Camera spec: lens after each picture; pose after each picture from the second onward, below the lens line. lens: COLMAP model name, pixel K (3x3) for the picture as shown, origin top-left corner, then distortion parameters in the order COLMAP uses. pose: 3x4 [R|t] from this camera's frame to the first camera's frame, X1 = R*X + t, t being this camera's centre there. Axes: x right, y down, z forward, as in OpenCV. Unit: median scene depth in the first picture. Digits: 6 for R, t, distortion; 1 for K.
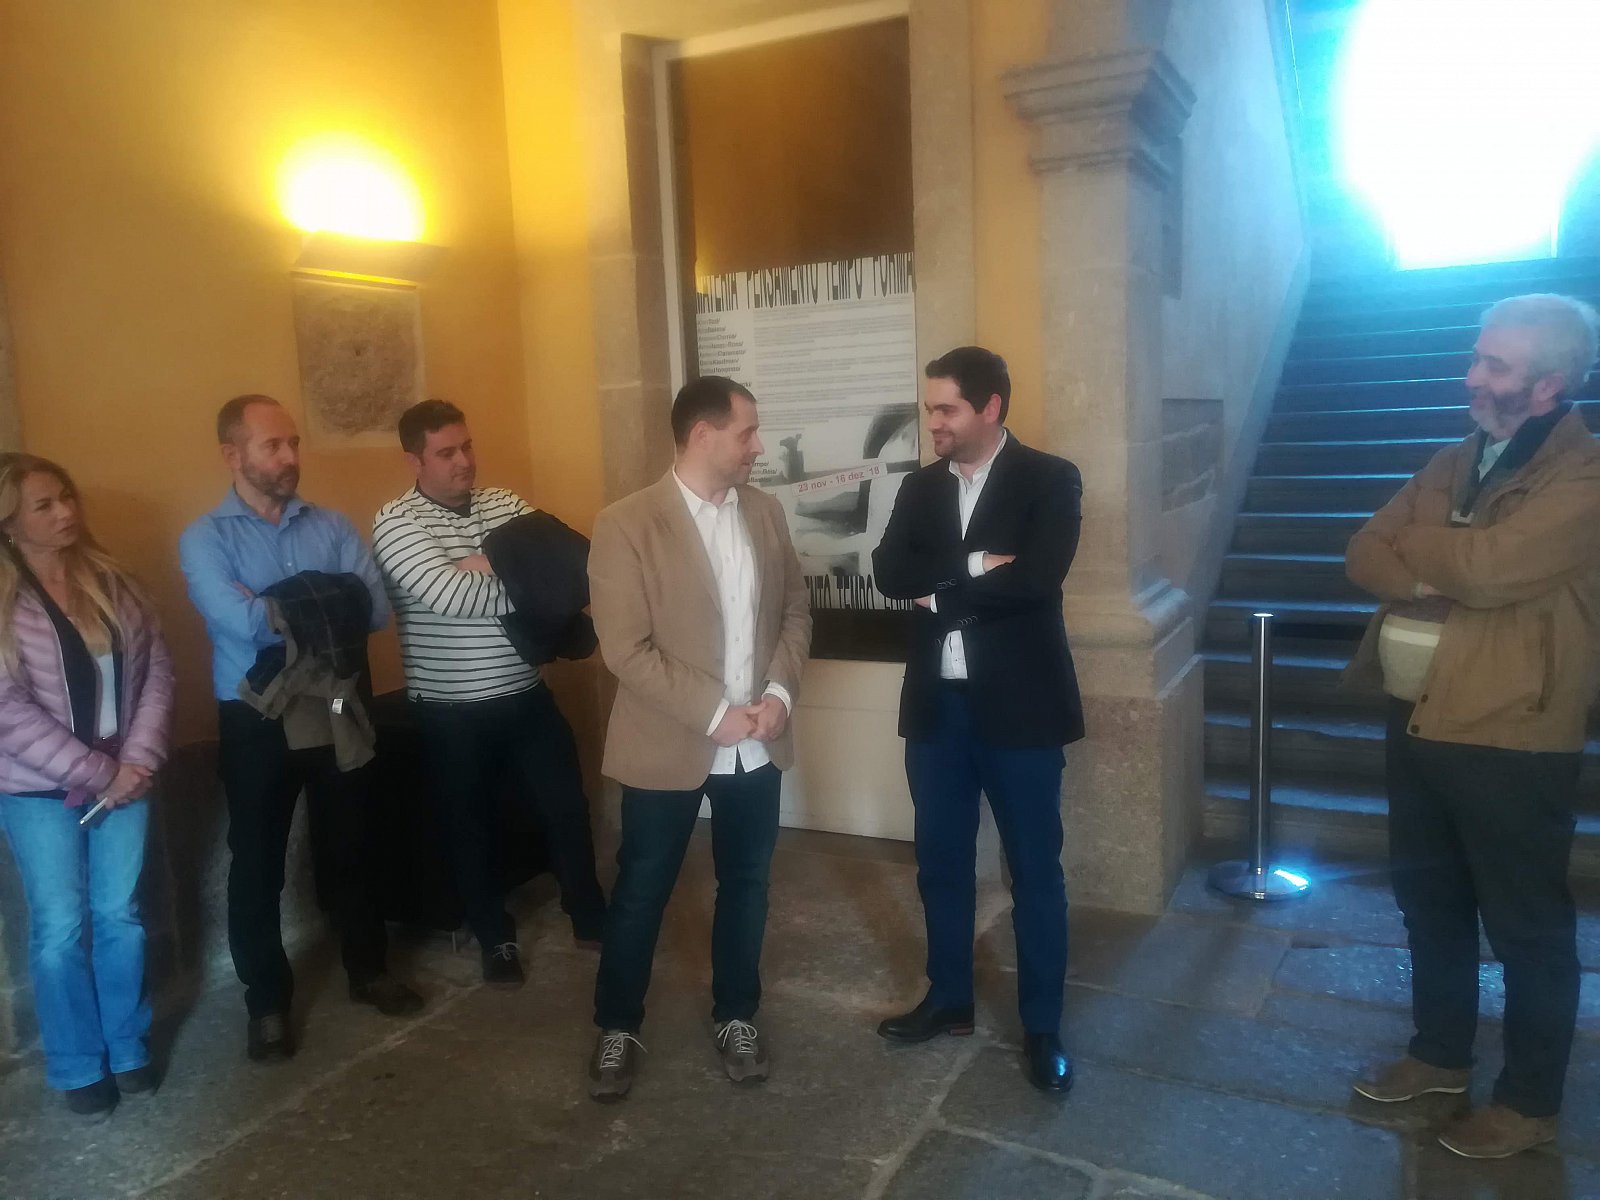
lens RADIAL K [[1254.4, 0, 793.8], [0, 1254.4, 608.4], [0, 0, 1]] dist [0.083580, -0.110188]
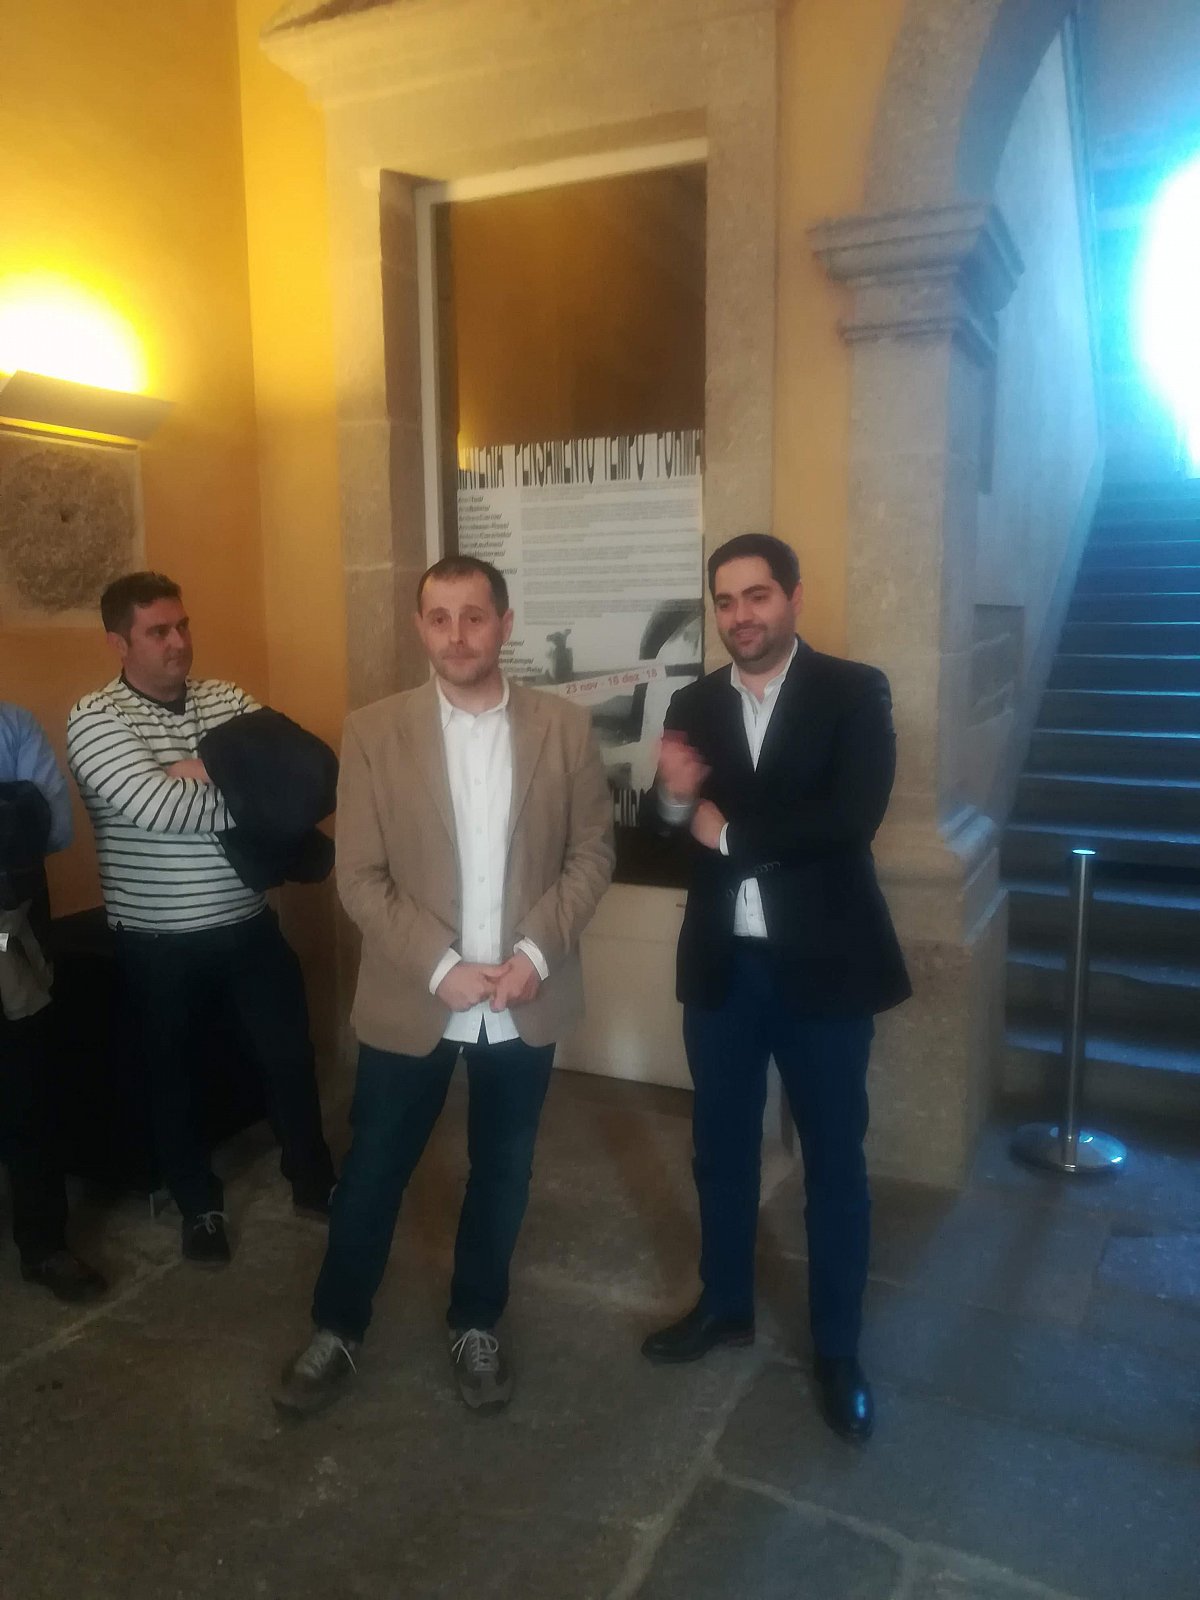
lens RADIAL K [[1254.4, 0, 592.4], [0, 1254.4, 811.7], [0, 0, 1]] dist [0.083580, -0.110188]
pose [[0.999094, 0.029737, 0.030429, -0.002568], [-0.030073, 0.999491, 0.010658, -0.022811], [-0.030097, -0.011564, 0.999480, 0.124717]]
